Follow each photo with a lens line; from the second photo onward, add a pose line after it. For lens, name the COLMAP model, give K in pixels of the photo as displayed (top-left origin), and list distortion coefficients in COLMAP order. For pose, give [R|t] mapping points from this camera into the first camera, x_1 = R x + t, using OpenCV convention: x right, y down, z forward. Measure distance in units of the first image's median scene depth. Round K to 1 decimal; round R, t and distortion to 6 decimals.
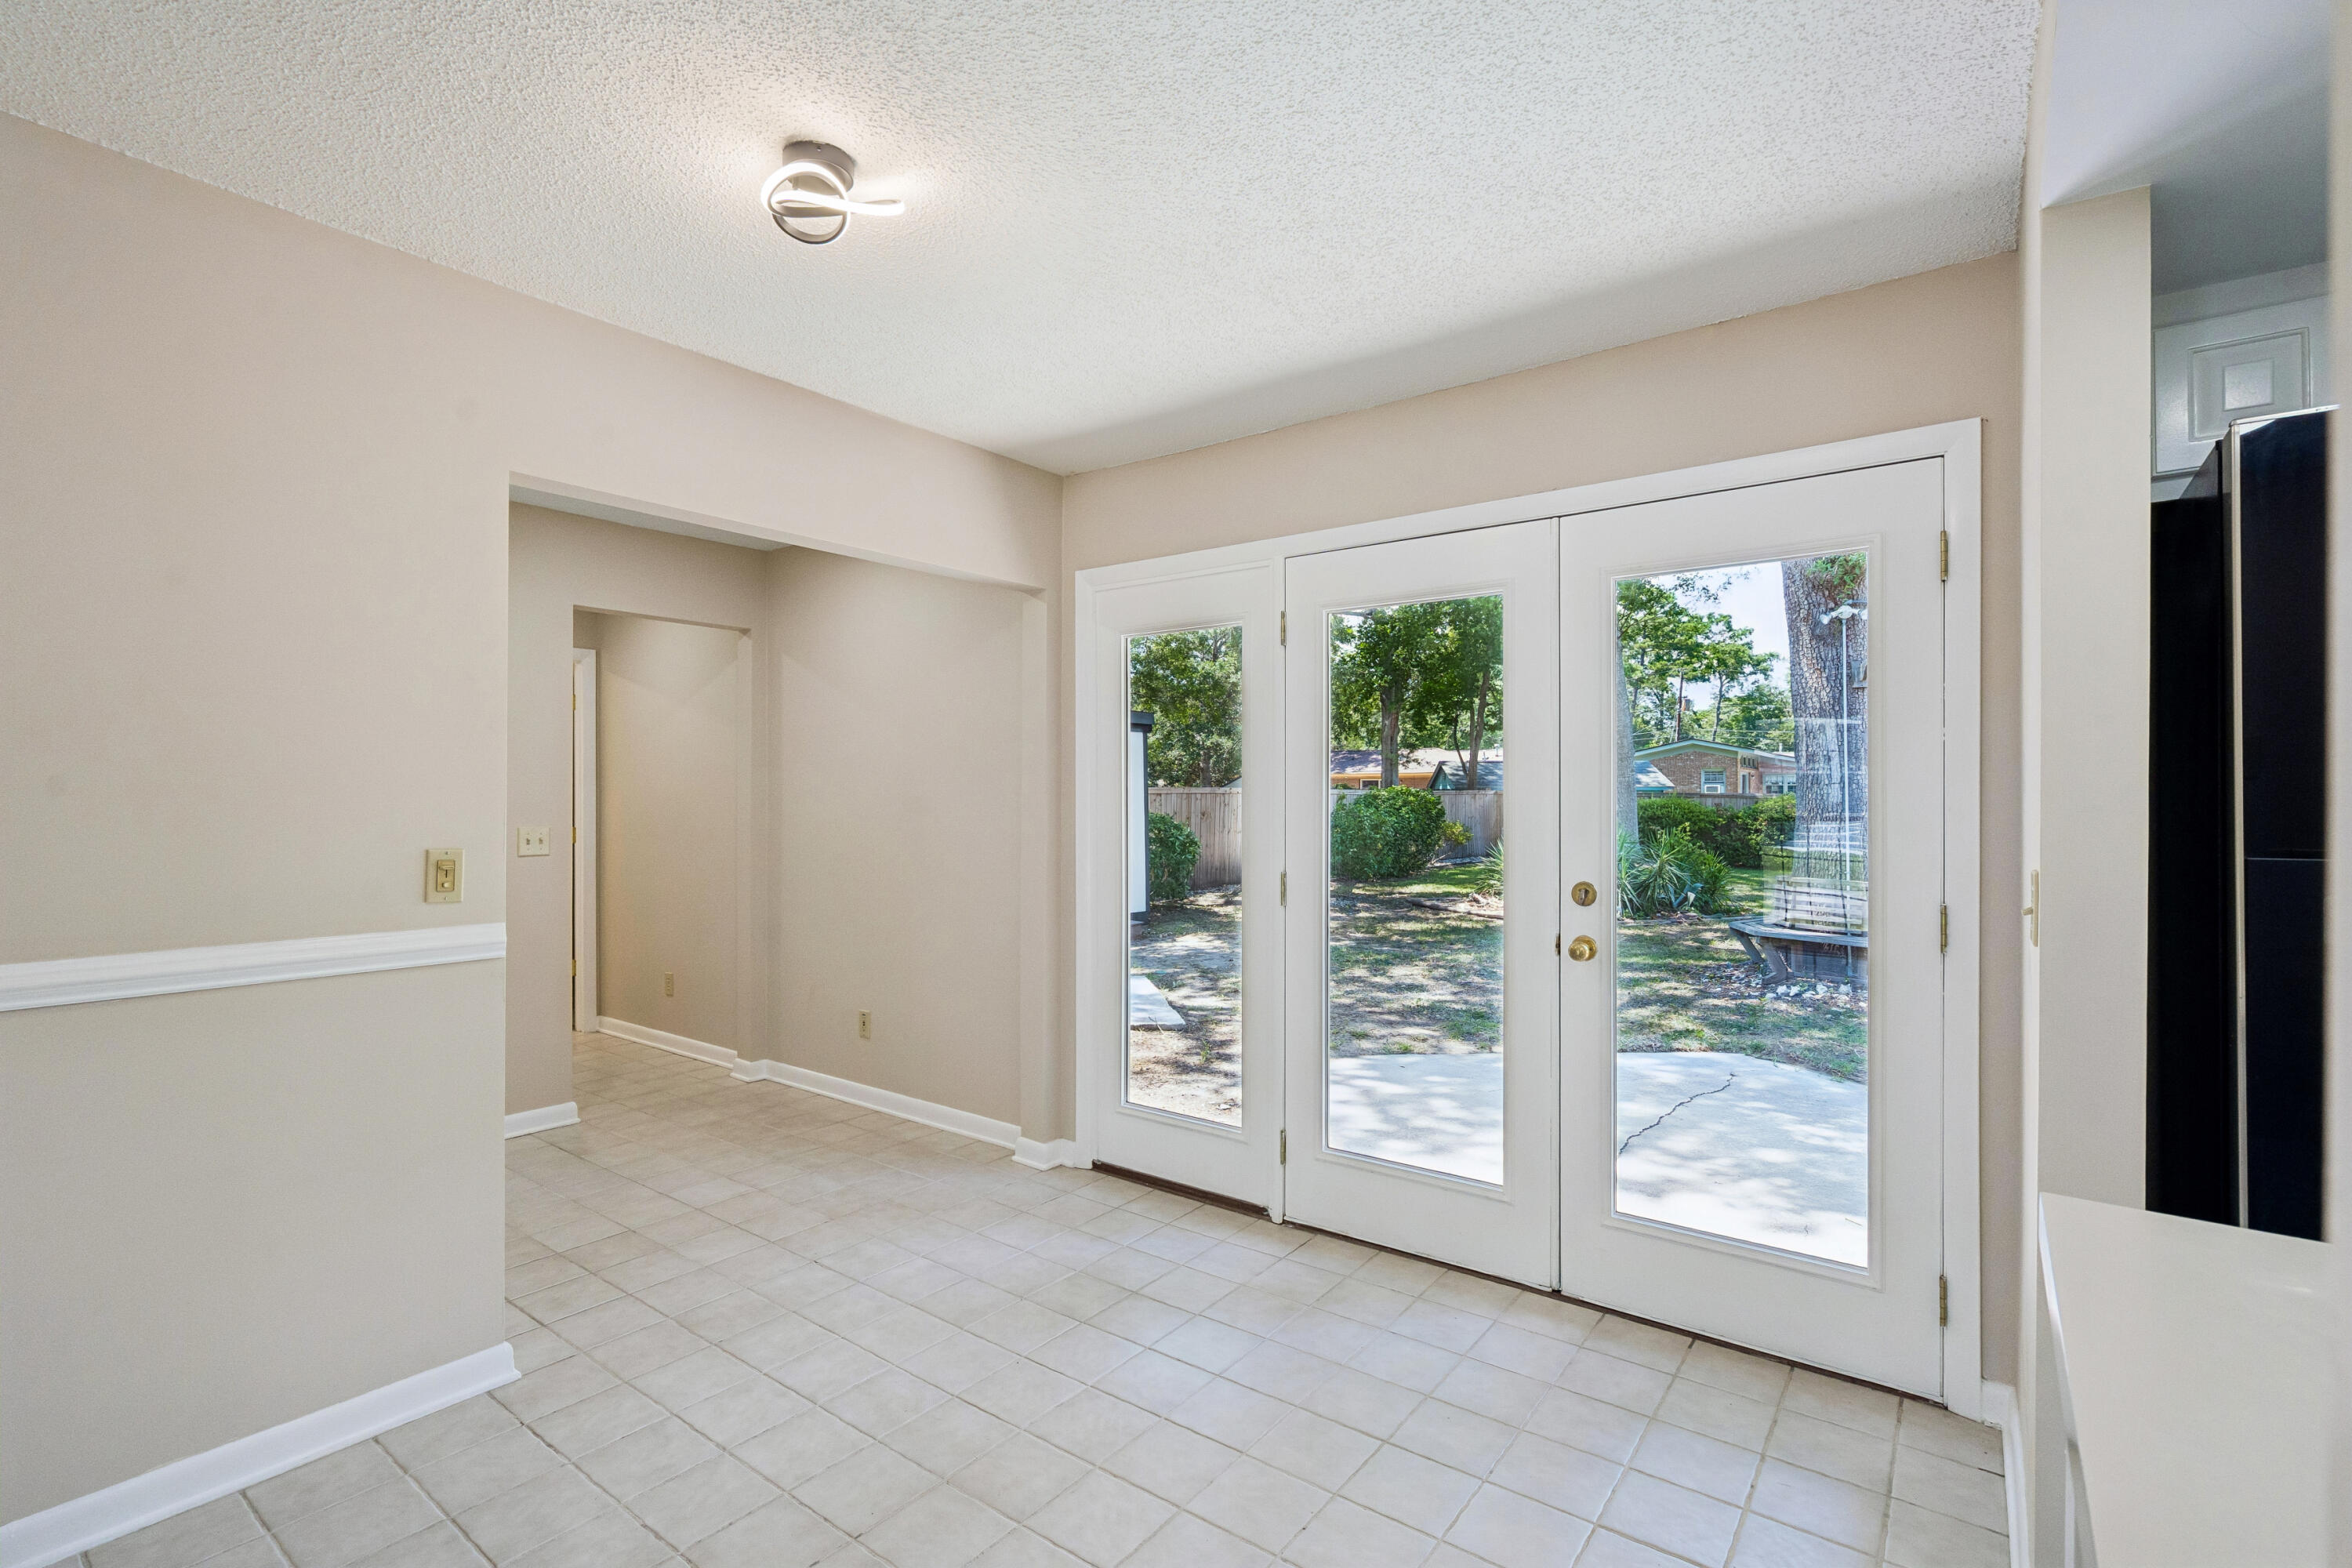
lens RADIAL K [[1067.2, 0, 1174.1], [0, 1067.2, 798.0], [0, 0, 1]] dist [-0.001793, 0.001816]
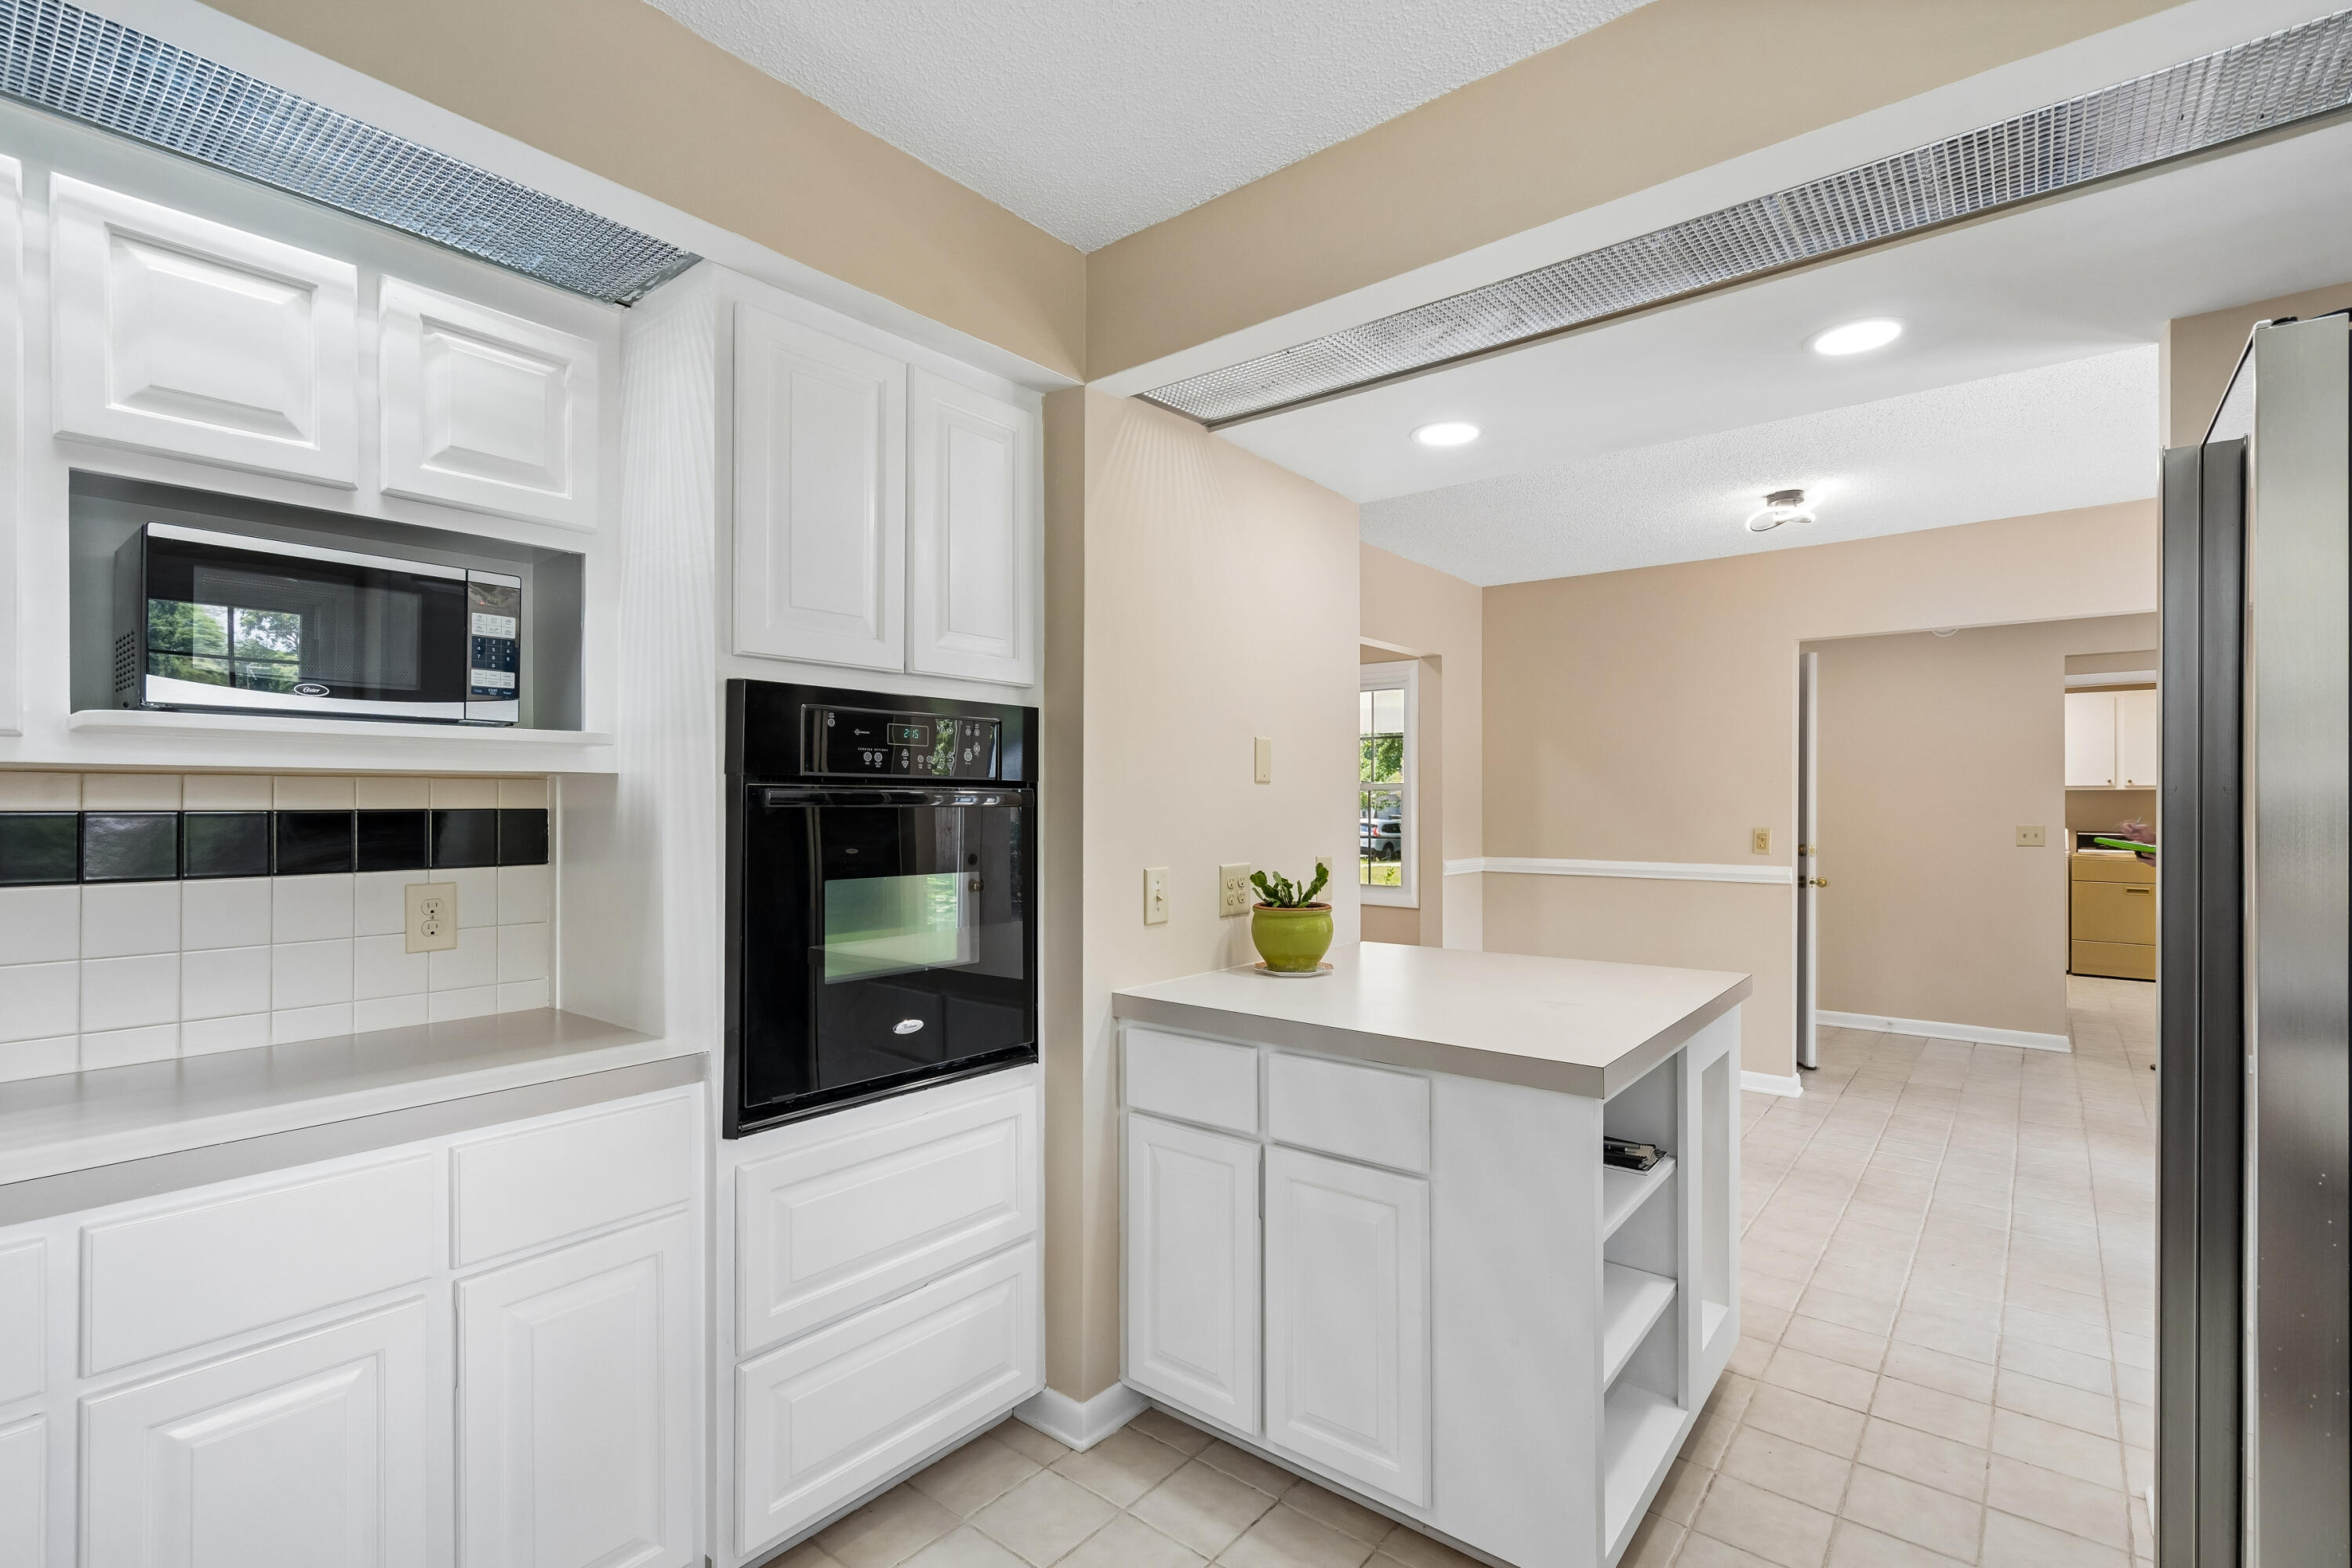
lens RADIAL K [[1067.2, 0, 1162.6], [0, 1067.2, 795.2], [0, 0, 1]] dist [-0.001793, 0.001816]
pose [[-0.042086, -0.009358, -0.999070, 0.906874], [0.002739, 0.999951, -0.009482, -0.001317], [0.999110, -0.003135, -0.042058, -0.059691]]
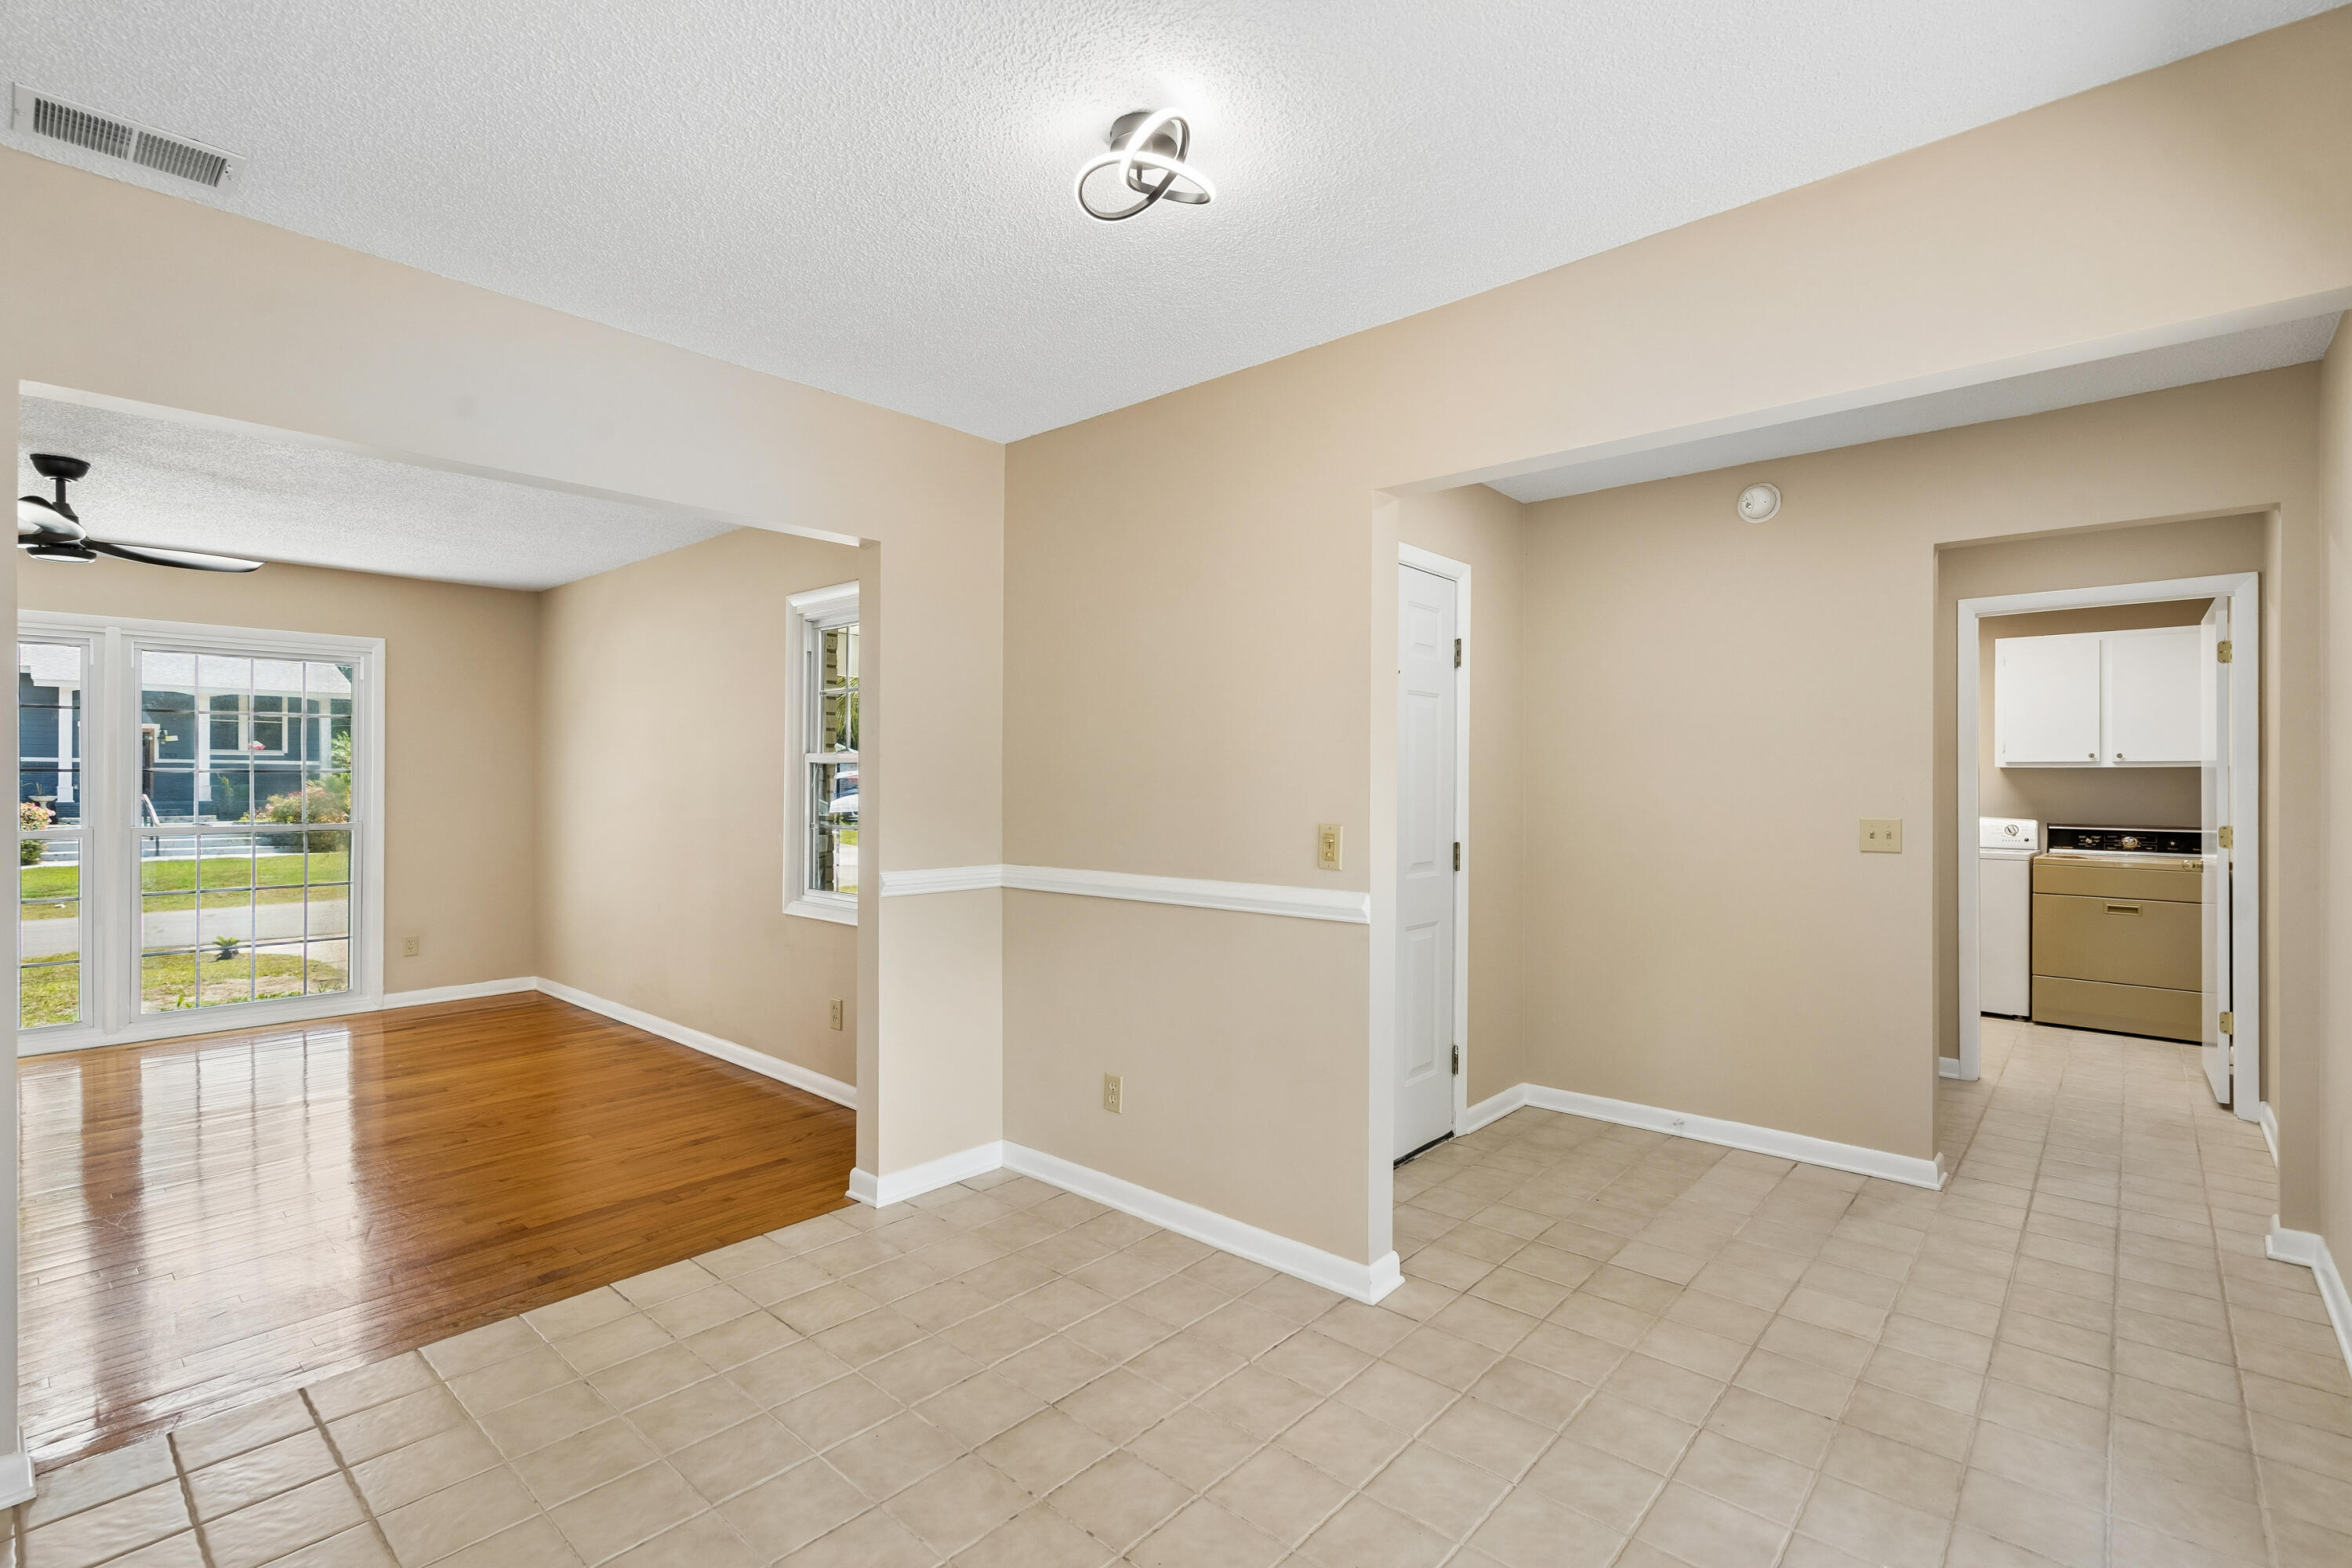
lens RADIAL K [[1067.2, 0, 1176.3], [0, 1067.2, 779.5], [0, 0, 1]] dist [-0.001793, 0.001816]
pose [[-0.081336, -0.006795, -0.996664, 0.328858], [-0.001167, 0.999977, -0.006723, 0.002471], [0.996686, 0.000616, -0.081342, 0.566874]]
